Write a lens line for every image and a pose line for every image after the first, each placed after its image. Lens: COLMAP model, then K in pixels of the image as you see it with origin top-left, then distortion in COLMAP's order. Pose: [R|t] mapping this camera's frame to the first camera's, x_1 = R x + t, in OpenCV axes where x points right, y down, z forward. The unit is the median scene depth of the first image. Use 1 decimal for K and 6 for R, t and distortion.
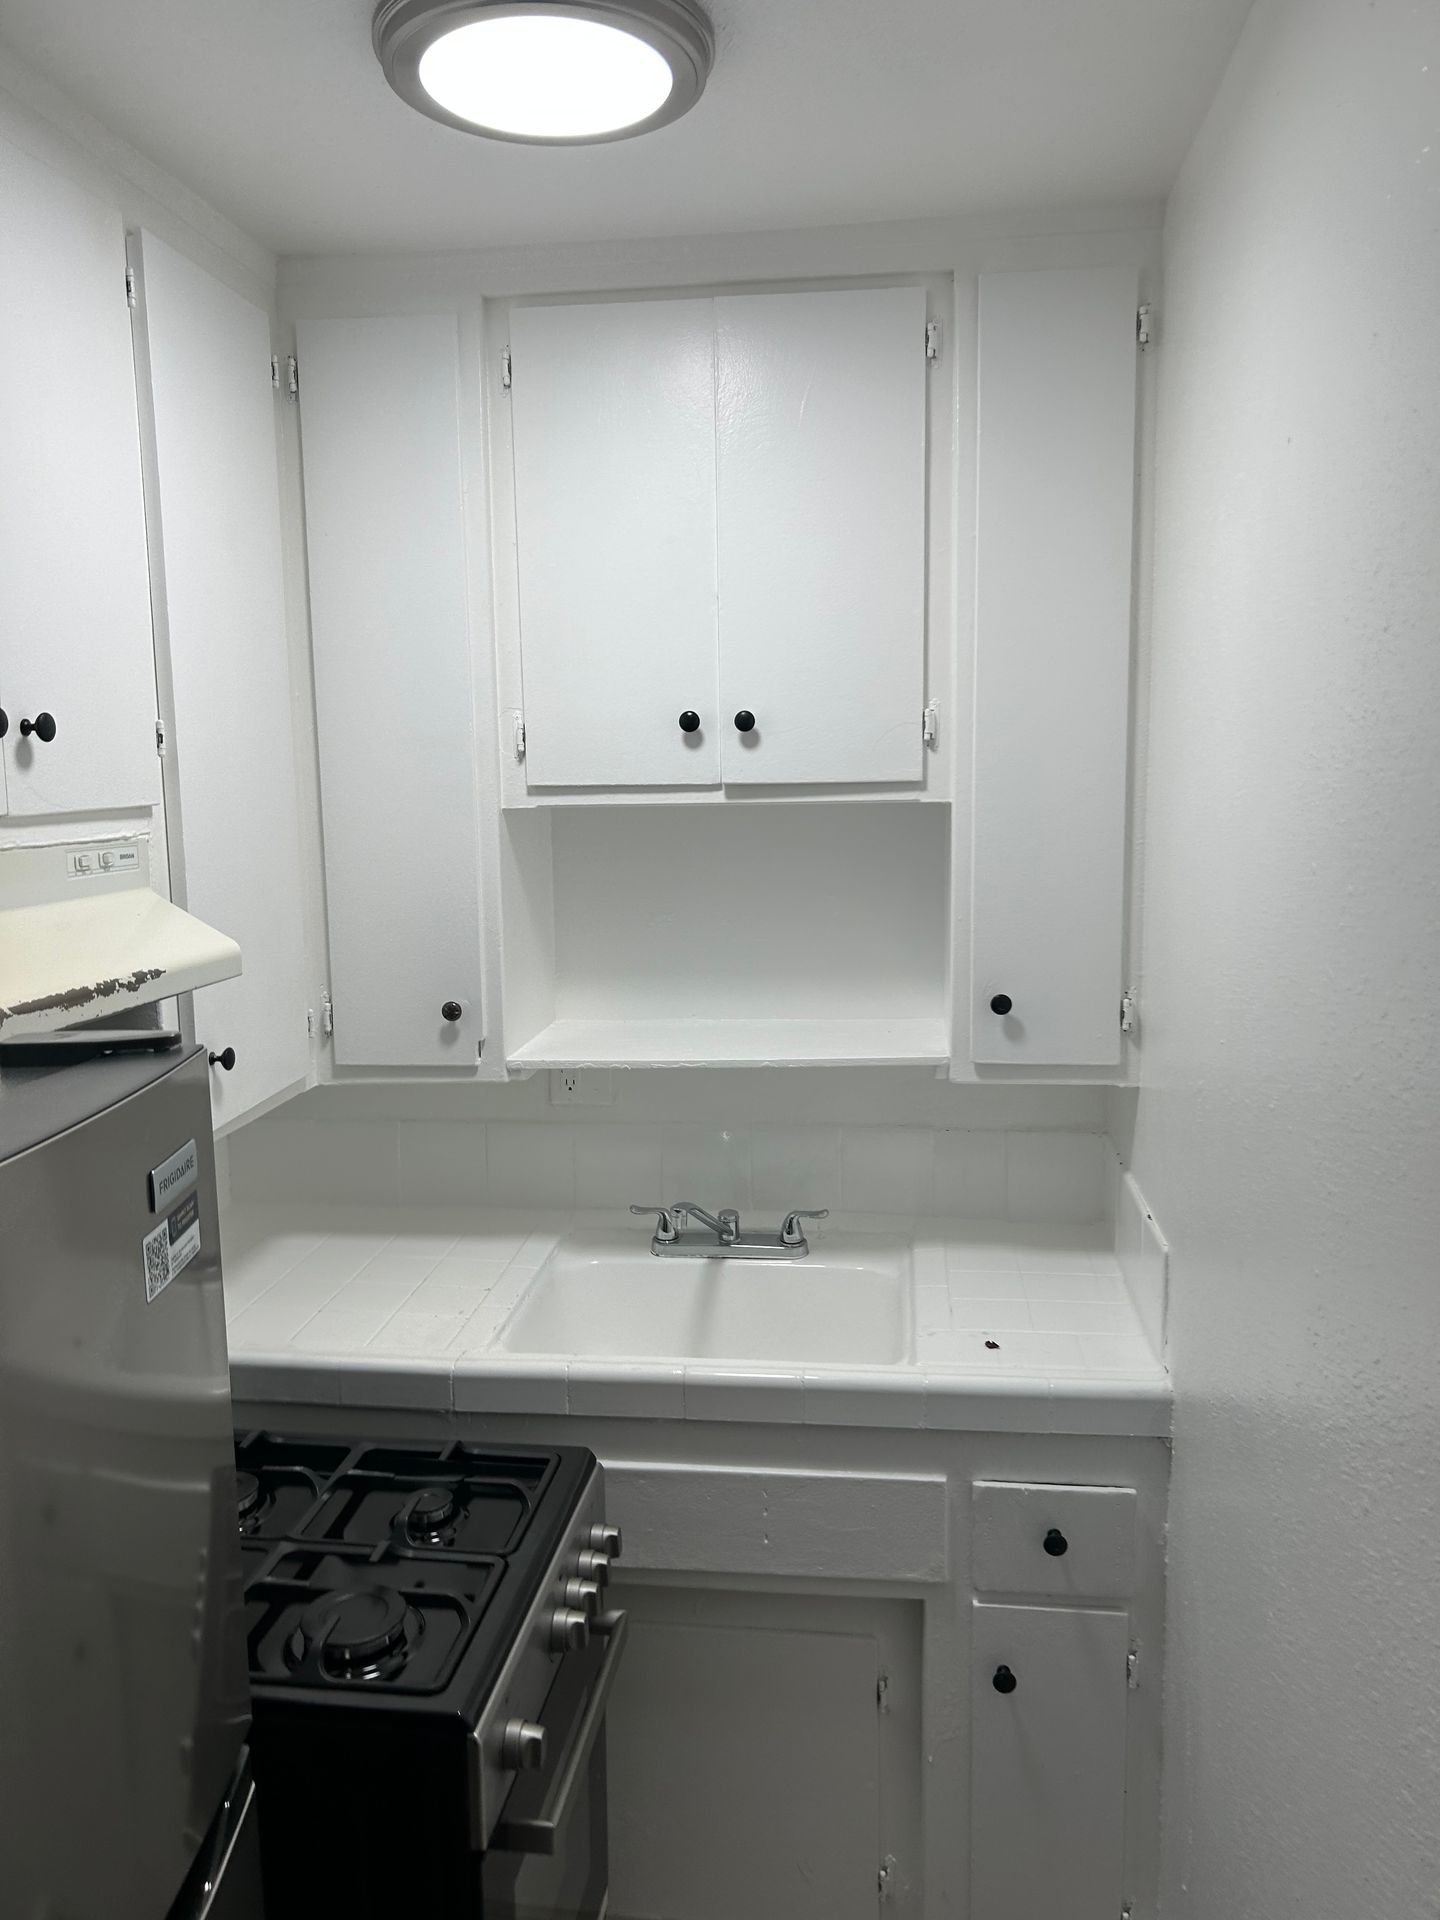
lens RADIAL K [[1442.4, 0, 724.2], [0, 1442.4, 950.0], [0, 0, 1]] dist [0.060230, -0.076282]
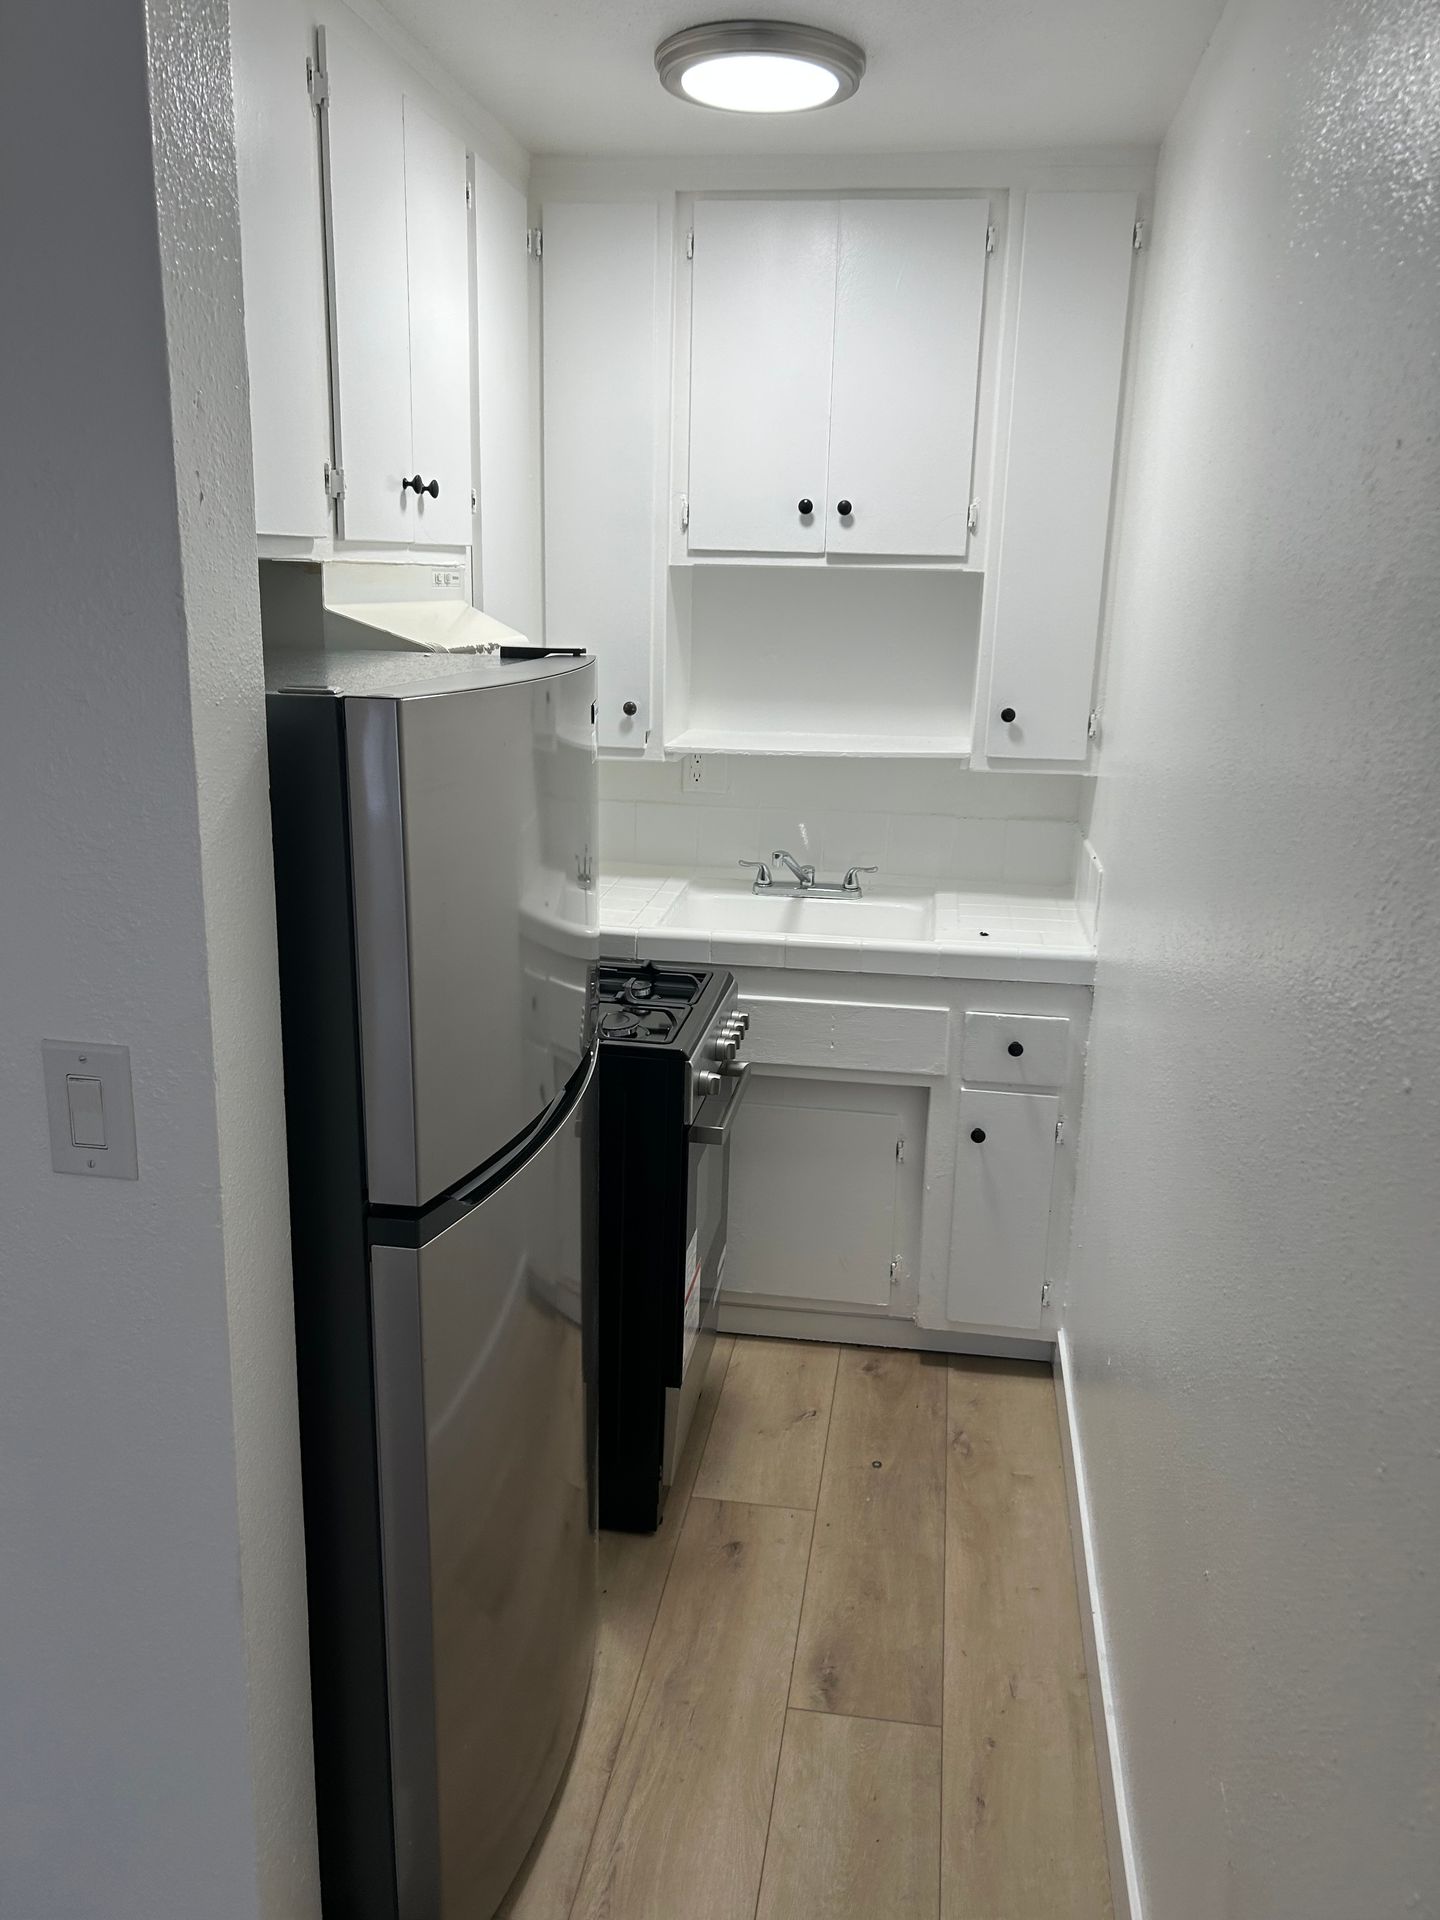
lens RADIAL K [[1442.4, 0, 736.3], [0, 1442.4, 949.1], [0, 0, 1]] dist [0.060230, -0.076282]
pose [[0.998991, 0.044790, -0.003203, -0.072057], [-0.044028, 0.991014, 0.126304, 0.104080], [0.008832, -0.126035, 0.991986, -0.515443]]
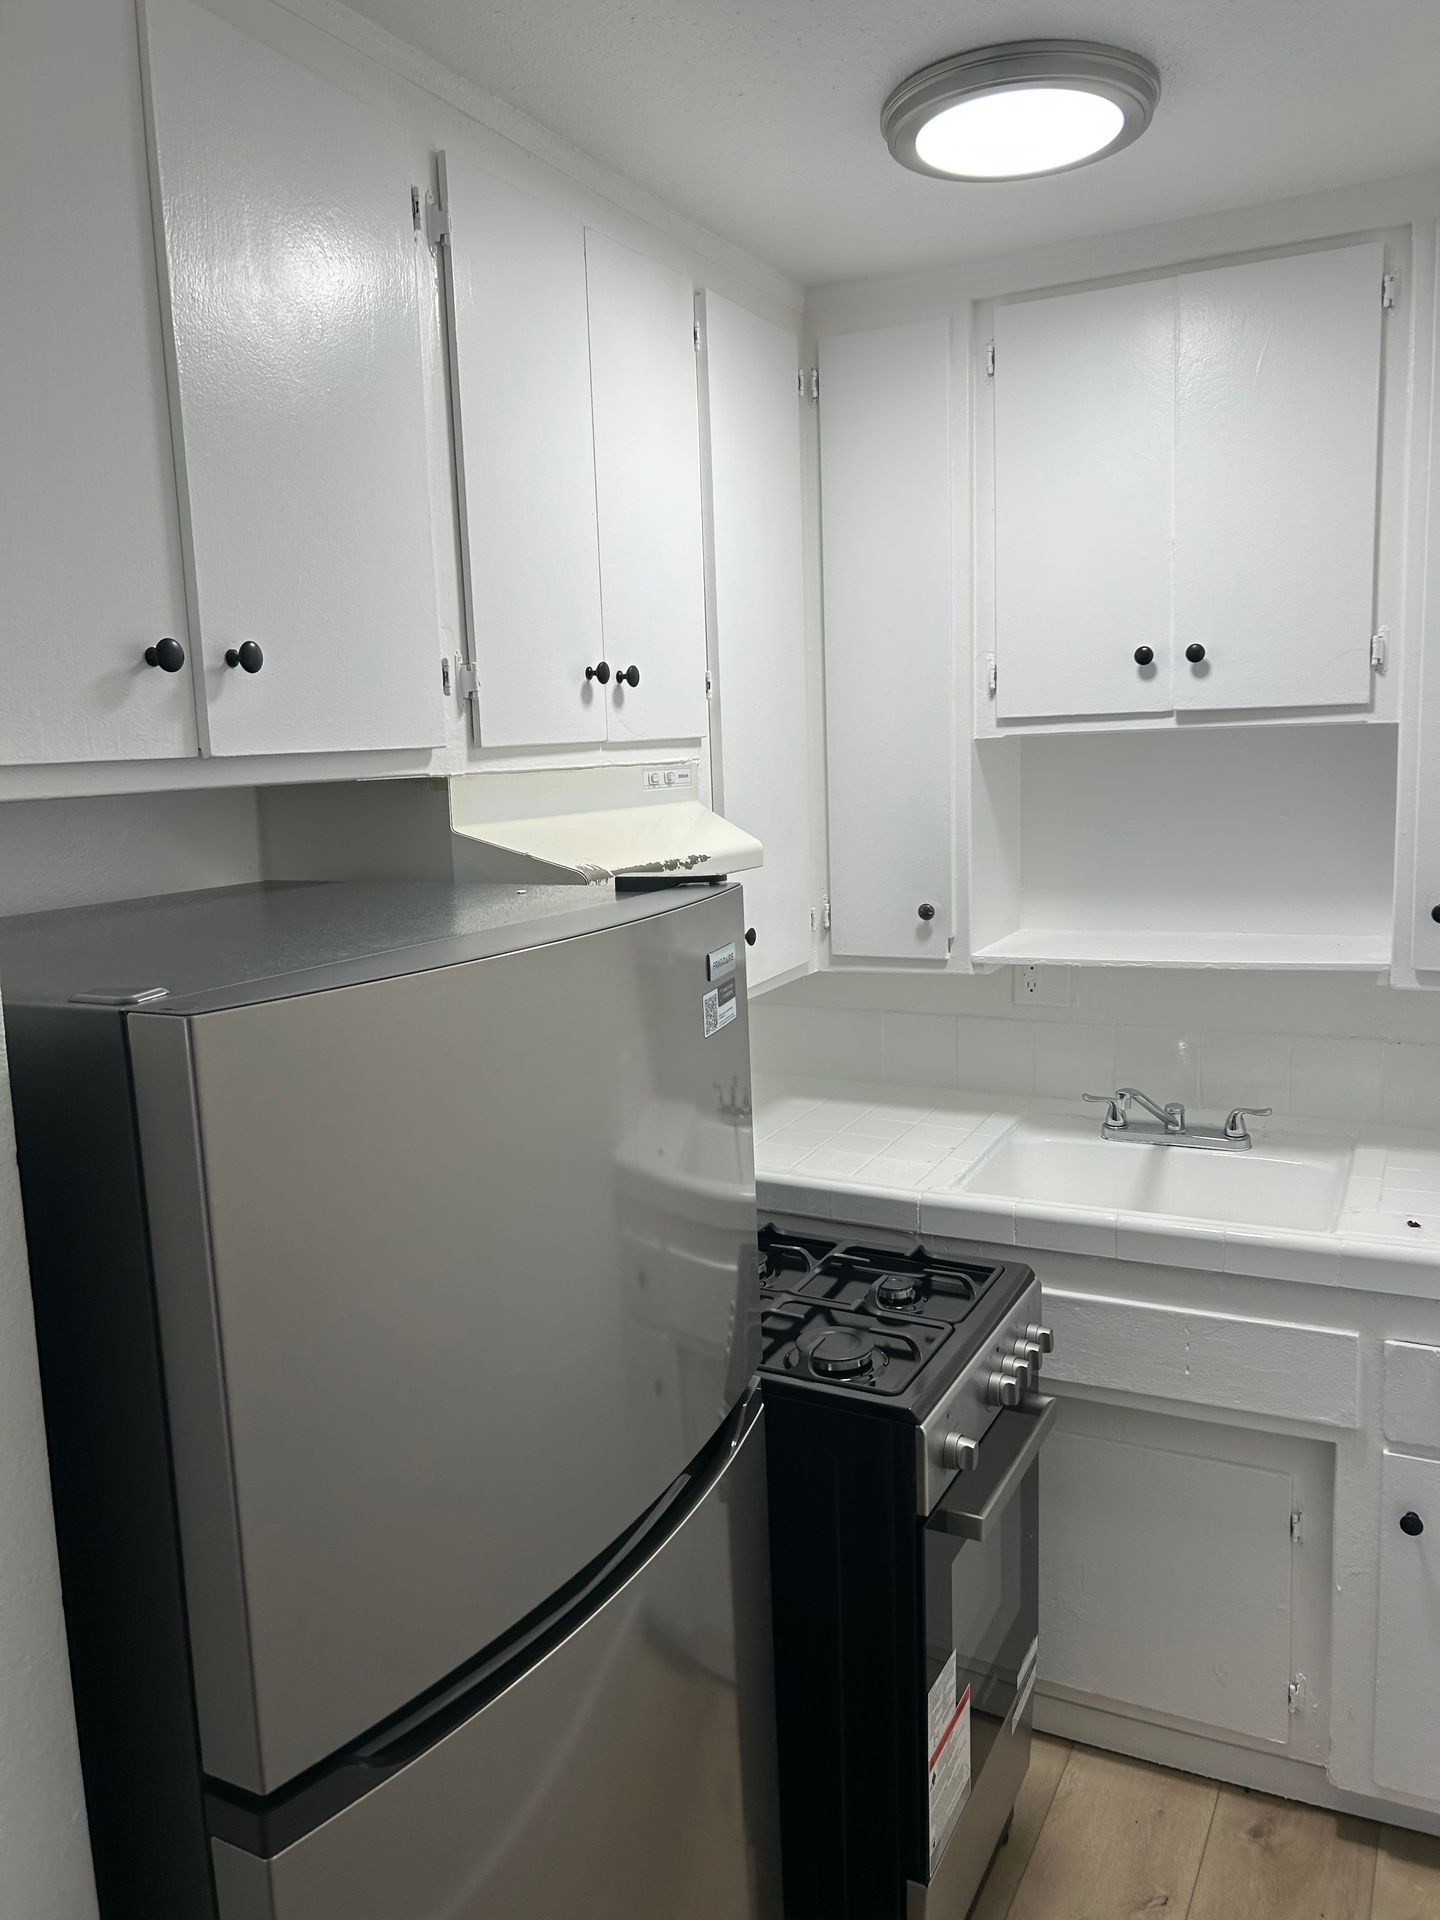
lens RADIAL K [[1442.4, 0, 717.5], [0, 1442.4, 944.7], [0, 0, 1]] dist [0.060230, -0.076282]
pose [[0.940028, 0.030234, -0.339754, 0.057939], [-0.022302, 0.999380, 0.027228, 0.044913], [0.340367, -0.018018, 0.940120, -0.189747]]
